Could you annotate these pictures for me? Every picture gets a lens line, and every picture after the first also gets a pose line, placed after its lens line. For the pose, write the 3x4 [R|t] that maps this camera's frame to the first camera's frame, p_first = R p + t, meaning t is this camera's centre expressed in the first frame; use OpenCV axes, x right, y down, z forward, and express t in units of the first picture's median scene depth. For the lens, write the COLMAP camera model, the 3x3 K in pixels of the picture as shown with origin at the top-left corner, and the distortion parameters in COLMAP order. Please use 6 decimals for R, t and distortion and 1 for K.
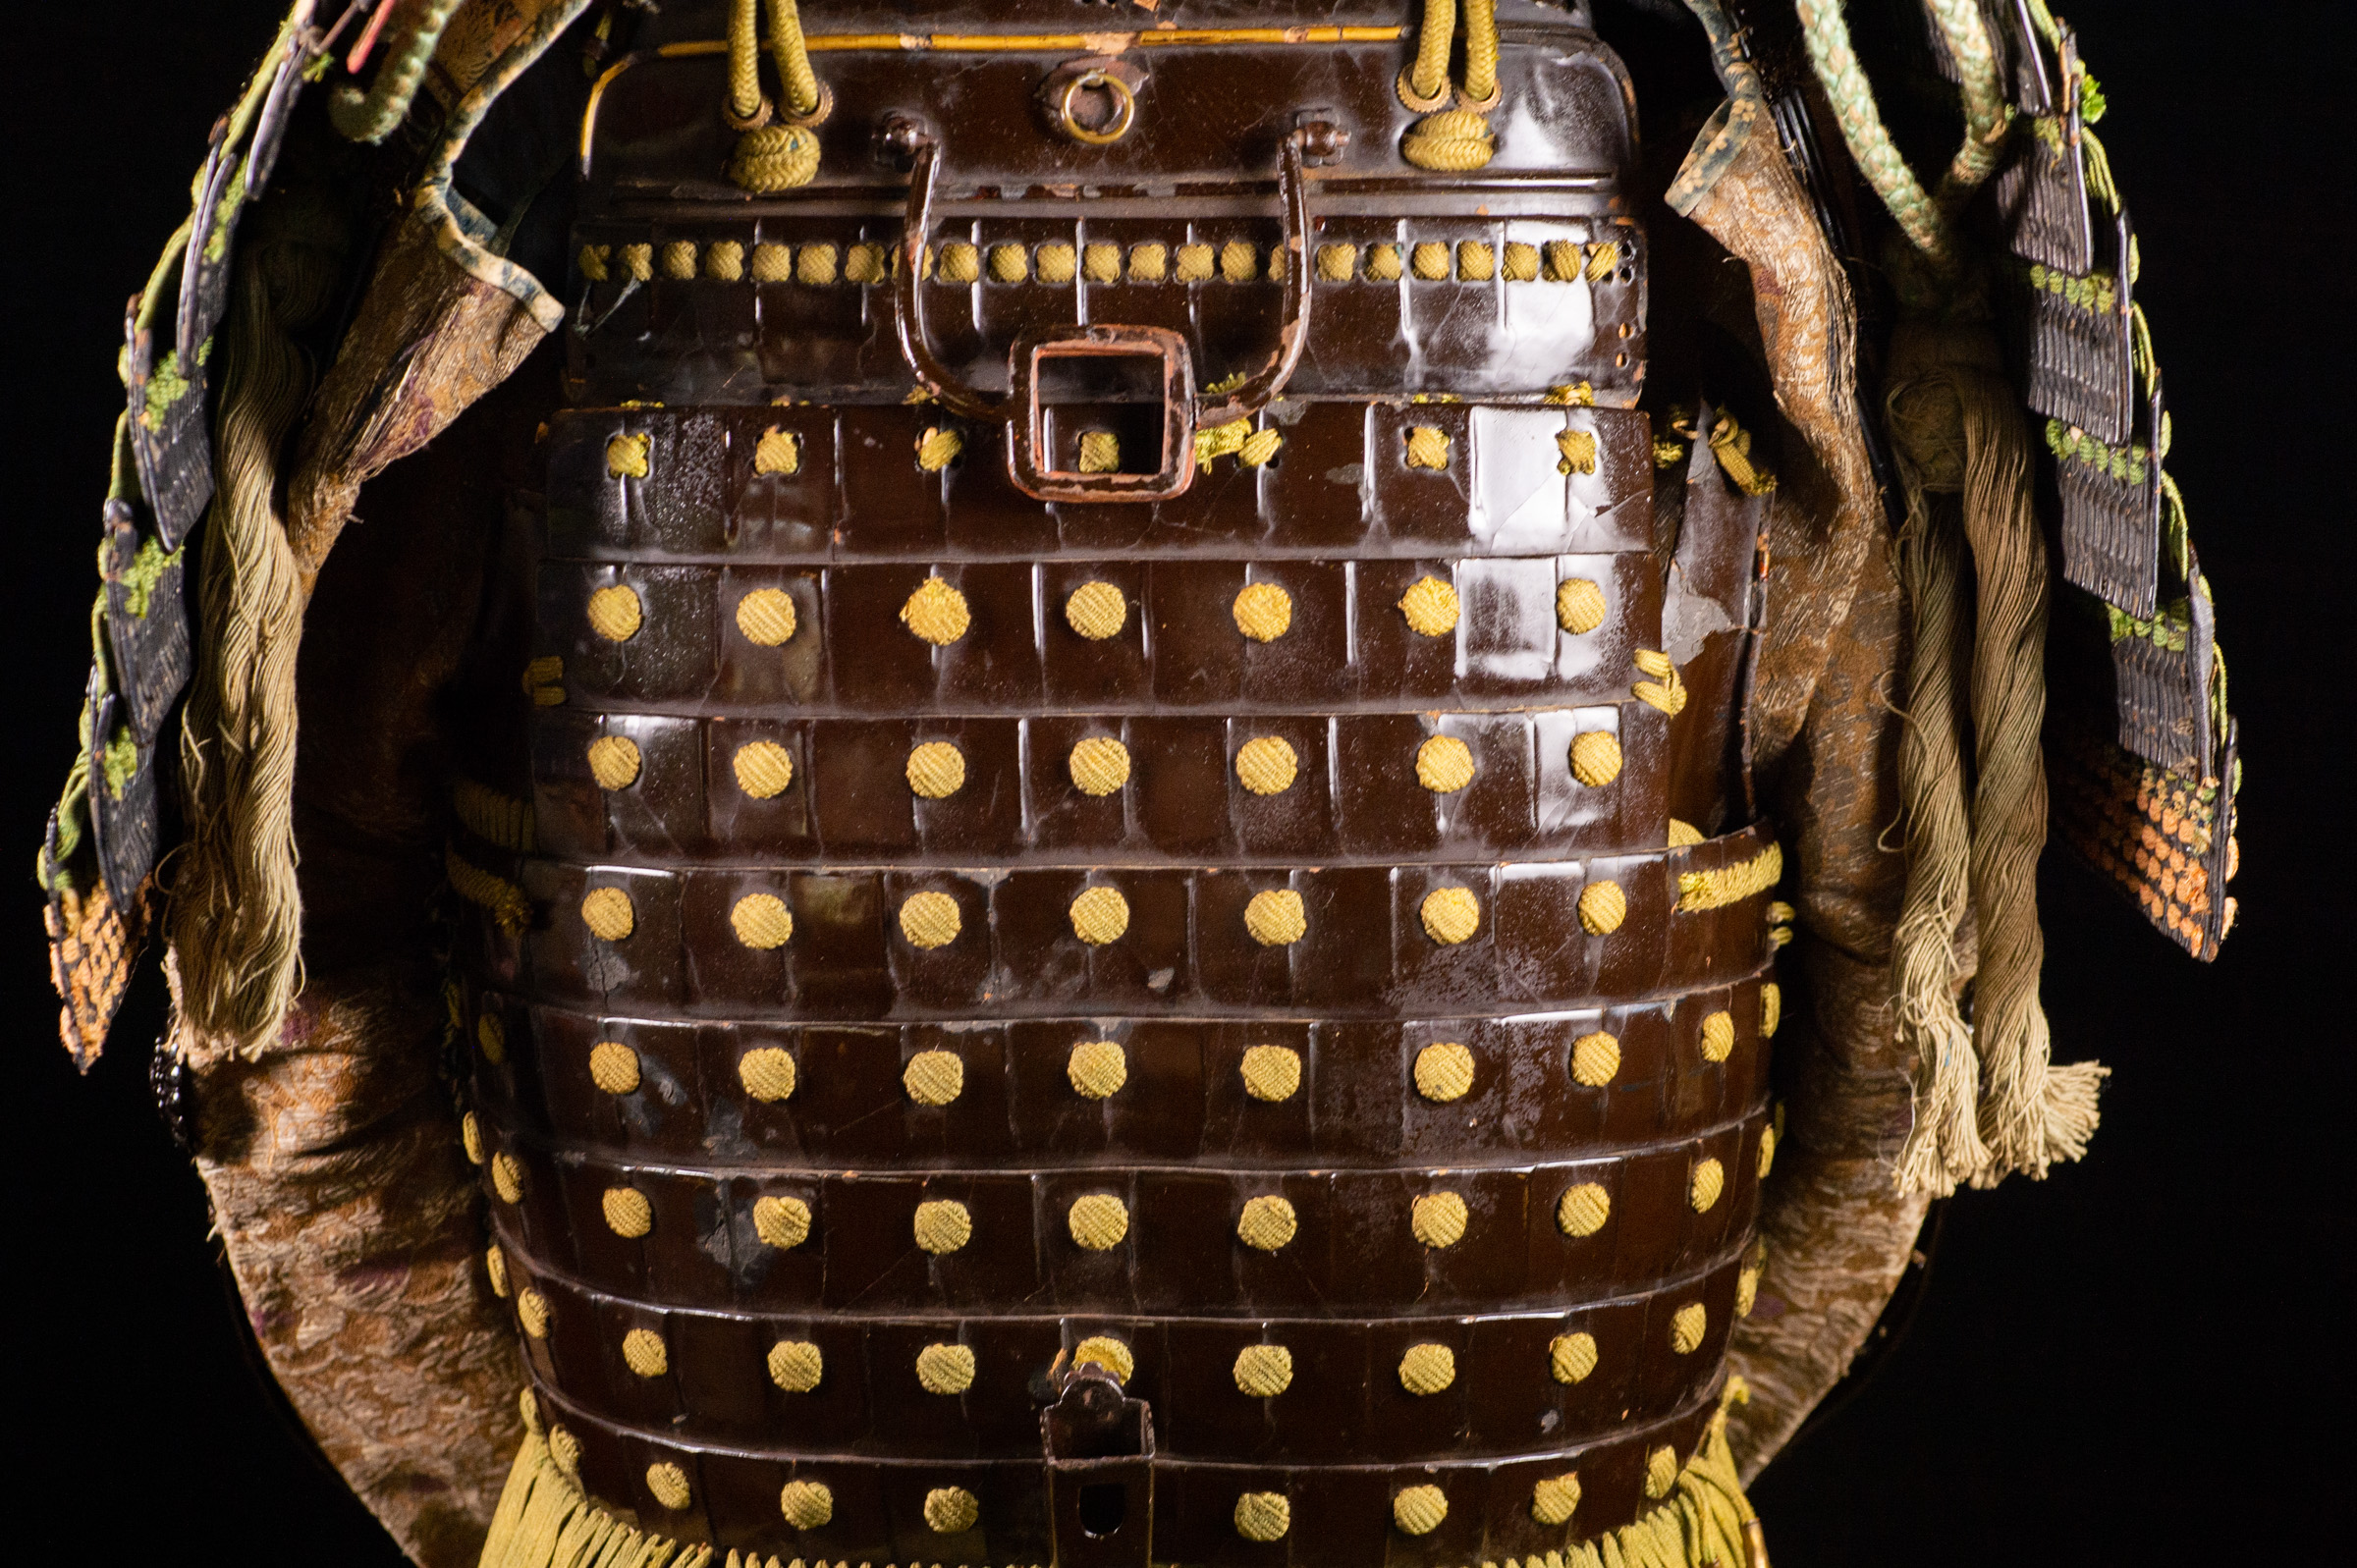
lens RADIAL K [[7375.0, 0, 1159.7], [0, 7375.0, 765.3], [0, 0, 1]] dist [0.320133, 1.172269]
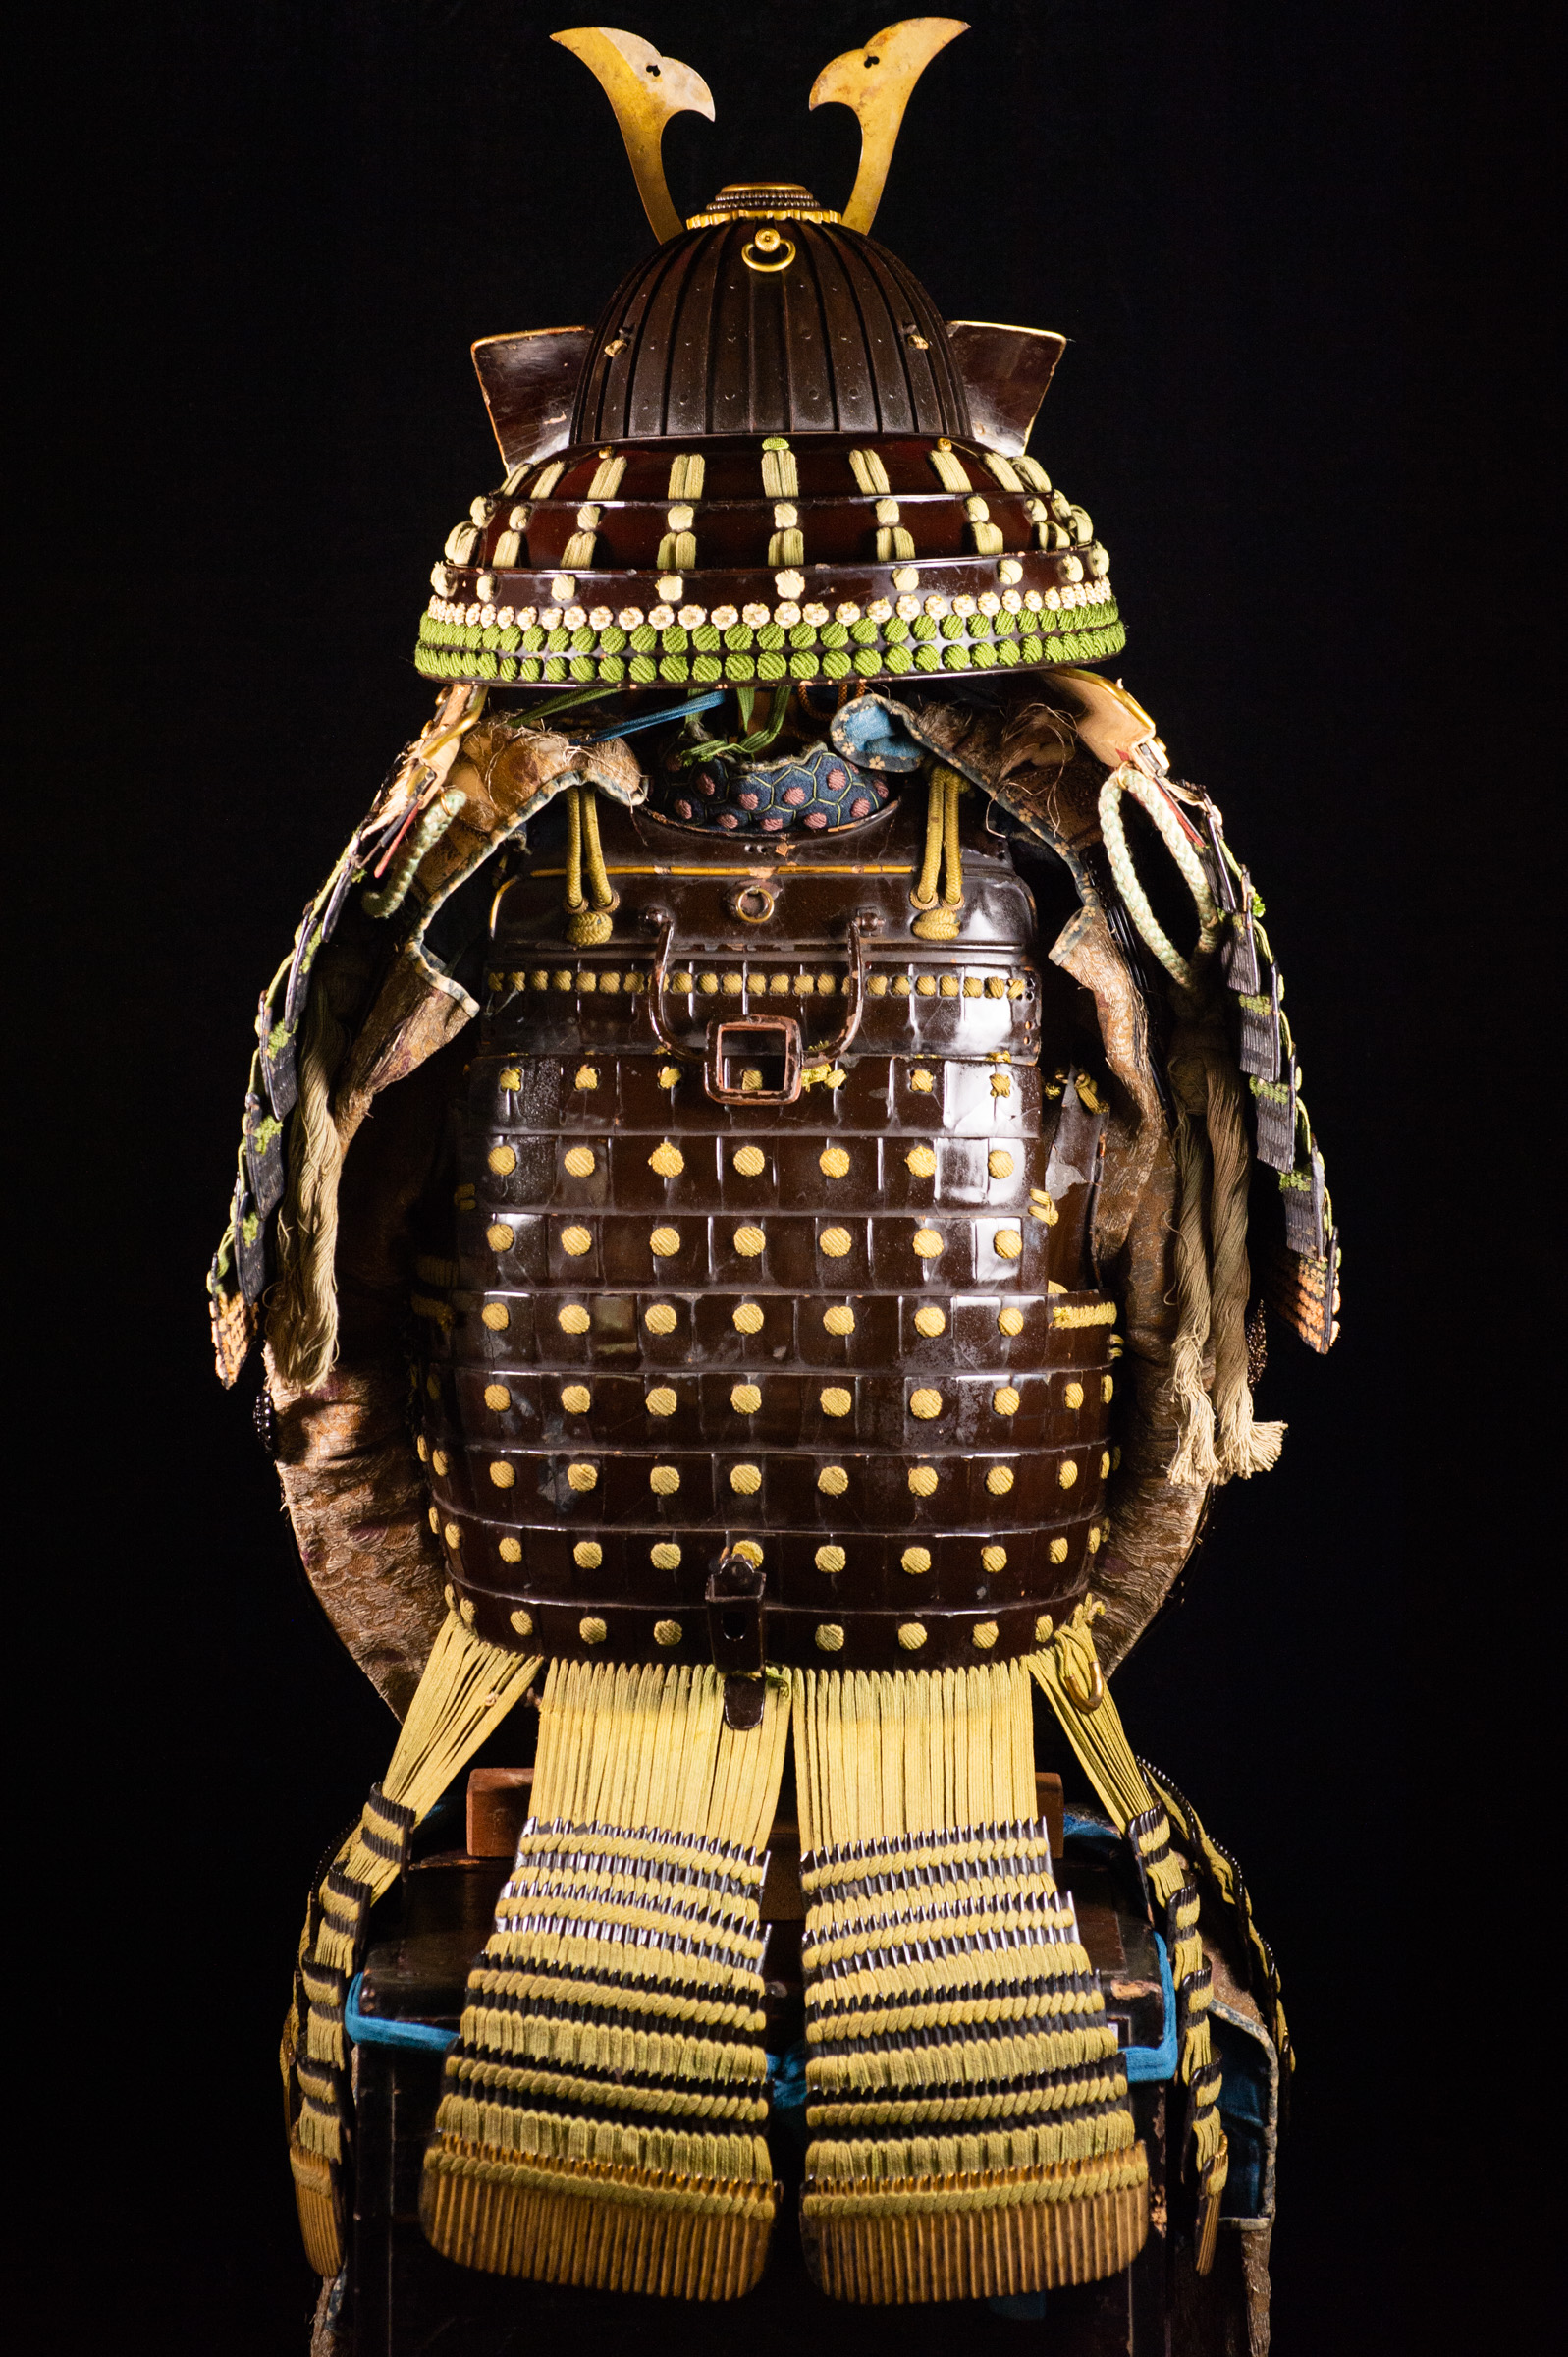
lens RADIAL K [[7375.0, 0, 779.2], [0, 7375.0, 1174.8], [0, 0, 1]] dist [0.320133, 1.172269]
pose [[0.999060, 0.013829, -0.041075, 0.078242], [-0.017388, 0.996004, -0.087600, 0.150889], [0.039699, 0.088232, 0.995309, -0.920414]]
